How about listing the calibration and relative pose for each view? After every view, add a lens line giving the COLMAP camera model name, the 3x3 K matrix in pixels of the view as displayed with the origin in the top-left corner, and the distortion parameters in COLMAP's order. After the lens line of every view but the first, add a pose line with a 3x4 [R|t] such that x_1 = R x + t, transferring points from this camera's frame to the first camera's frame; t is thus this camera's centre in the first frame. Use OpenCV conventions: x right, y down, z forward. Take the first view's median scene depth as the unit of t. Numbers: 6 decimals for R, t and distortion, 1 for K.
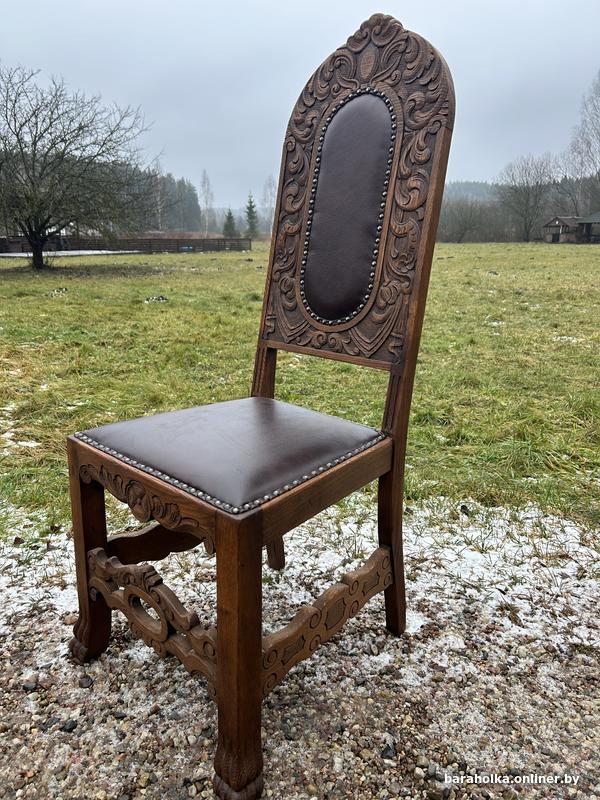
lens RADIAL K [[608.6, 0, 301.7], [0, 608.6, 400.1], [0, 0, 1]] dist [0.052202, -0.057258]
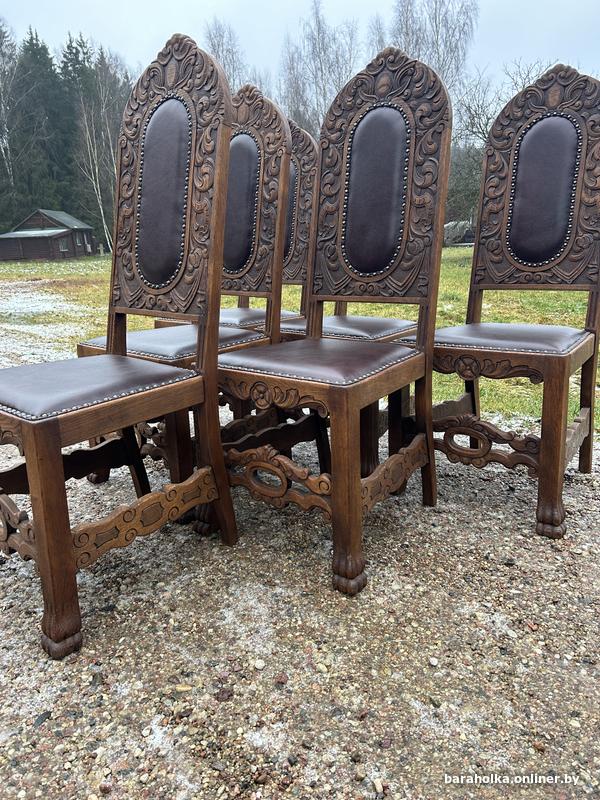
lens RADIAL K [[608.6, 0, 306.0], [0, 608.6, 398.1], [0, 0, 1]] dist [0.052202, -0.057258]
pose [[0.997871, -0.048072, 0.044066, 0.288515], [0.048466, 0.998793, -0.007925, 0.122252], [-0.043632, 0.010044, 0.998997, -0.233840]]
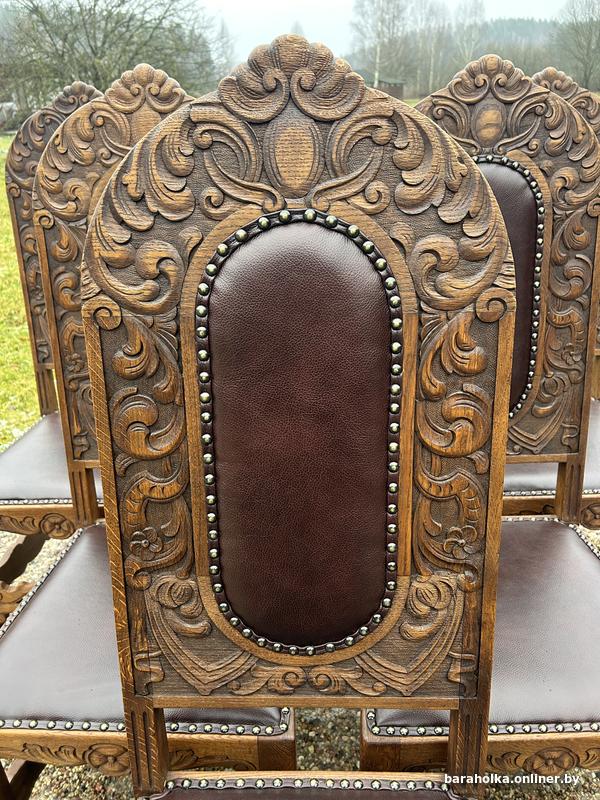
lens RADIAL K [[608.6, 0, 303.4], [0, 608.6, 400.8], [0, 0, 1]] dist [0.052202, -0.057258]
pose [[0.732188, -0.321285, 0.600563, -0.214481], [0.202387, 0.944554, 0.258566, -0.488044], [-0.650338, -0.067773, 0.756616, 0.640079]]
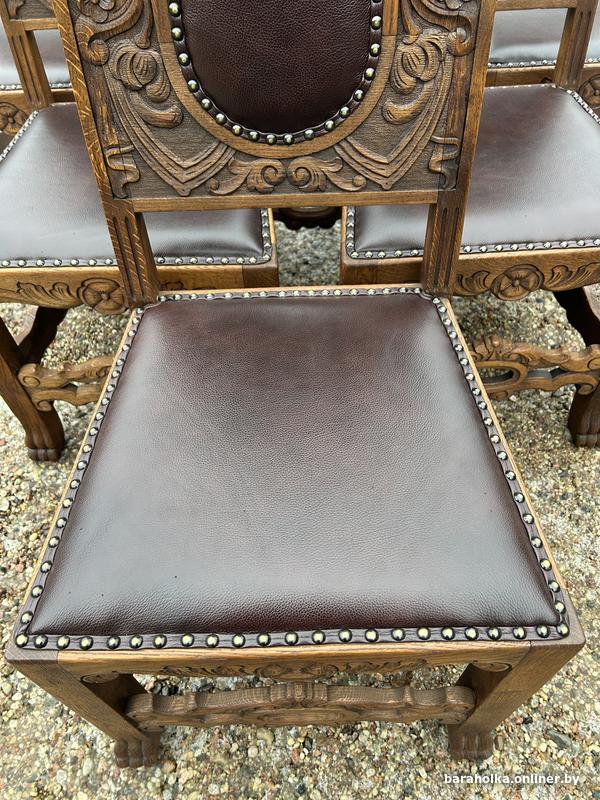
lens RADIAL K [[608.6, 0, 303.5], [0, 608.6, 402.3], [0, 0, 1]] dist [0.052202, -0.057258]
pose [[0.703455, -0.578625, 0.412728, -0.292416], [0.213704, 0.726027, 0.653617, -0.310369], [-0.677851, -0.371589, 0.634382, 0.608467]]
